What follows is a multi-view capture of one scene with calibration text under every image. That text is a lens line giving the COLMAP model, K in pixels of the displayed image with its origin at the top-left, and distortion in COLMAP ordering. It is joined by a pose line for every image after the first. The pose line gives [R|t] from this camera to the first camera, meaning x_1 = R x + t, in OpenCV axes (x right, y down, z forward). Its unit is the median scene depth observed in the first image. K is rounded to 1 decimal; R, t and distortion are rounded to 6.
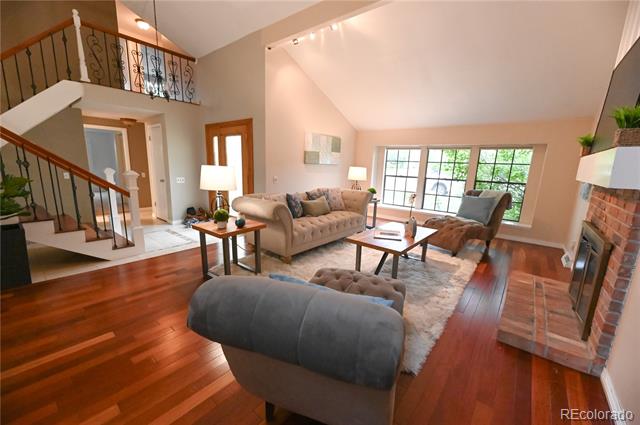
lens RADIAL K [[258.2, 0, 319.8], [0, 258.2, 213.6], [0, 0, 1]] dist [-0.002211, -0.001701]
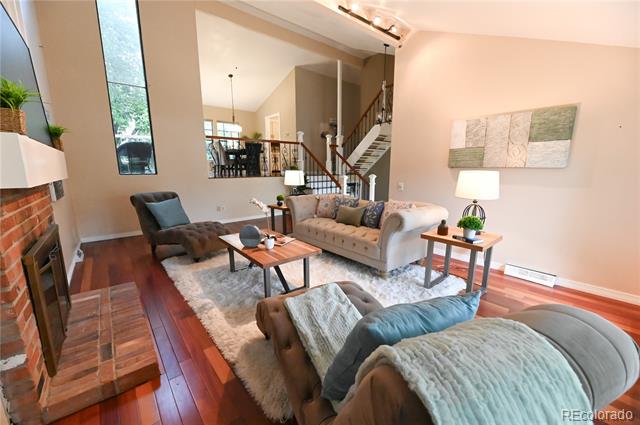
lens RADIAL K [[258.2, 0, 318.9], [0, 258.2, 214.5], [0, 0, 1]] dist [-0.002211, -0.001701]
pose [[-0.186276, 0.147587, -0.971349, 0.806086], [-0.186462, 0.965375, 0.182437, -0.157651], [0.964641, 0.215104, -0.152307, 0.934147]]
